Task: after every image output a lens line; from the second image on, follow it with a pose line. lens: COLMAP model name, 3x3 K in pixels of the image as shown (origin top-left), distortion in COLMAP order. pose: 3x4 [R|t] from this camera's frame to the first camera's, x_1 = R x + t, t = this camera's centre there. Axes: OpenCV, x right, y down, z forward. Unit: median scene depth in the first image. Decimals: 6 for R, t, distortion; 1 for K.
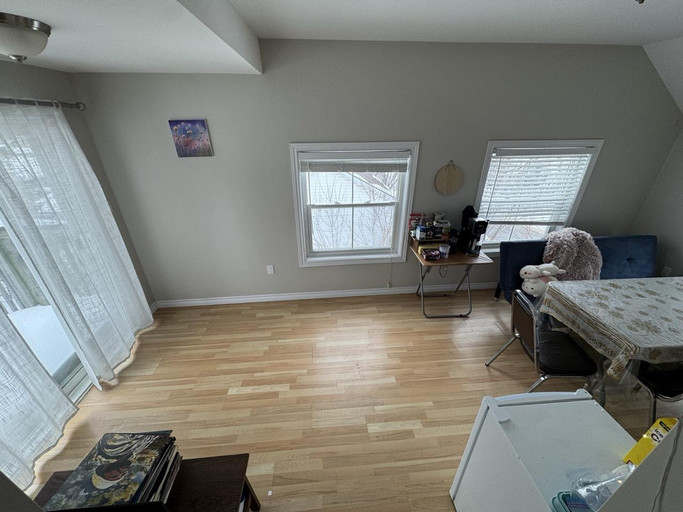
lens RADIAL K [[270.0, 0, 341.5], [0, 270.0, 256.0], [0, 0, 1]] dist [-0.000487, -0.000022]
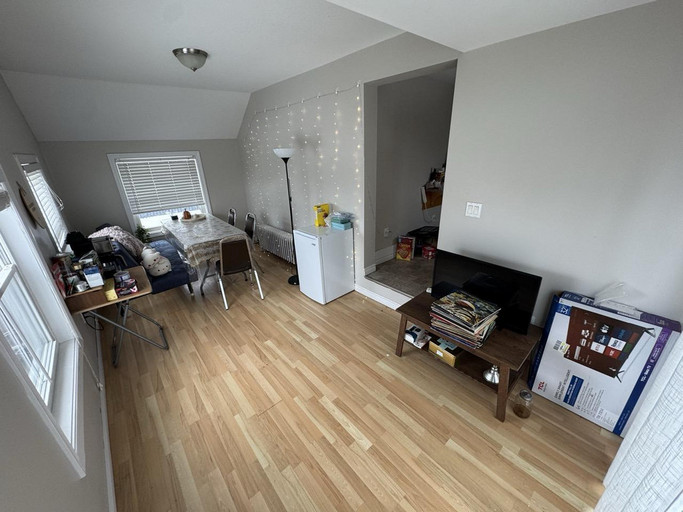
lens RADIAL K [[270.0, 0, 341.5], [0, 270.0, 256.0], [0, 0, 1]] dist [-0.000487, -0.000022]
pose [[-0.596770, -0.275729, 0.753551, -0.756209], [0.393310, 0.718041, 0.574216, -0.339870], [-0.699408, 0.639054, -0.320059, 0.902224]]
